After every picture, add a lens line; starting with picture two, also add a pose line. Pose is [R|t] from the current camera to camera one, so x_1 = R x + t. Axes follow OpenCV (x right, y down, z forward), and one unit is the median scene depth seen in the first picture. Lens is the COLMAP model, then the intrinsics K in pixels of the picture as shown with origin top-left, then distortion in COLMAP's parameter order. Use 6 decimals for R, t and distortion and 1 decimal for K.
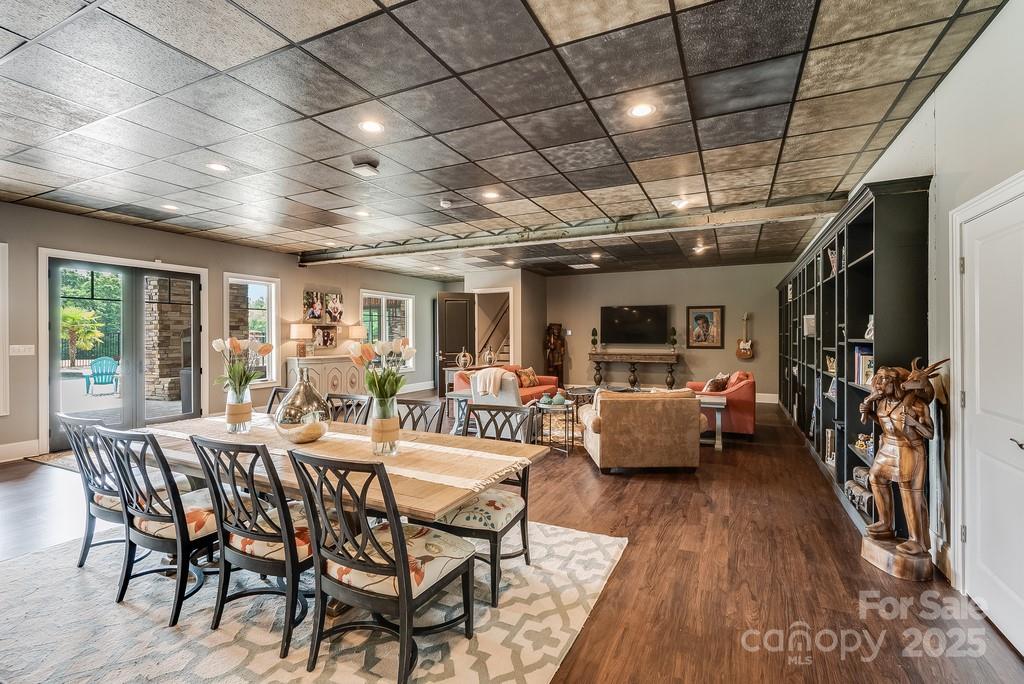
lens RADIAL K [[469.3, 0, 516.7], [0, 469.3, 337.9], [0, 0, 1]] dist [-0.002599, 0.000705]
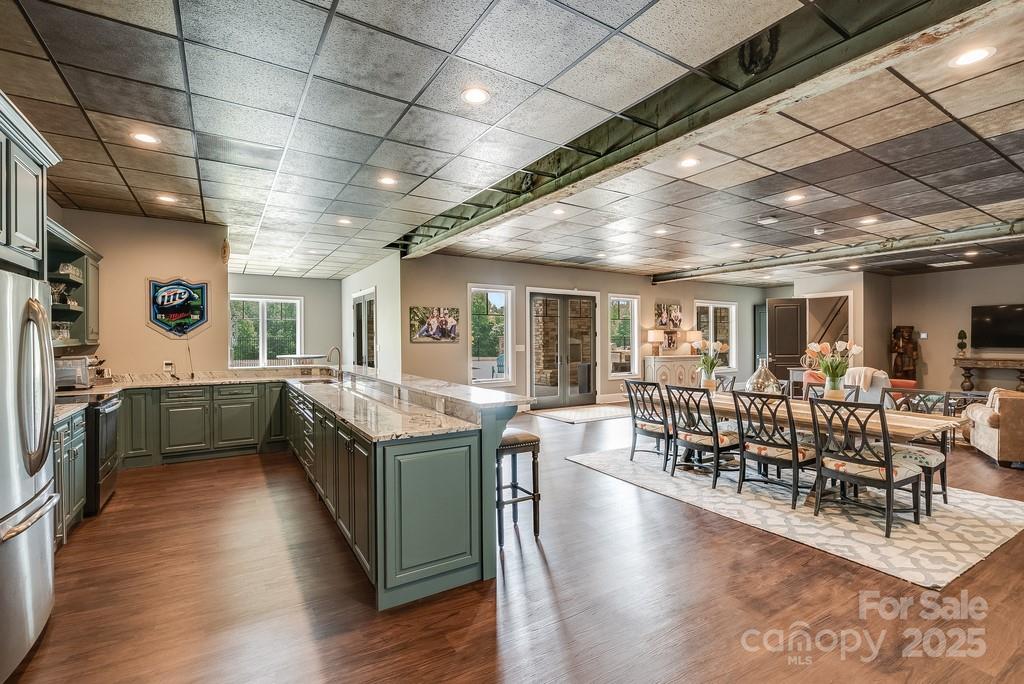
lens RADIAL K [[469.3, 0, 511.1], [0, 469.3, 342.0], [0, 0, 1]] dist [-0.002599, 0.000705]
pose [[0.844301, 0.001212, -0.535868, -0.109154], [-0.000837, 0.999999, 0.000943, 0.001871], [0.535869, -0.000347, 0.844301, -0.292514]]
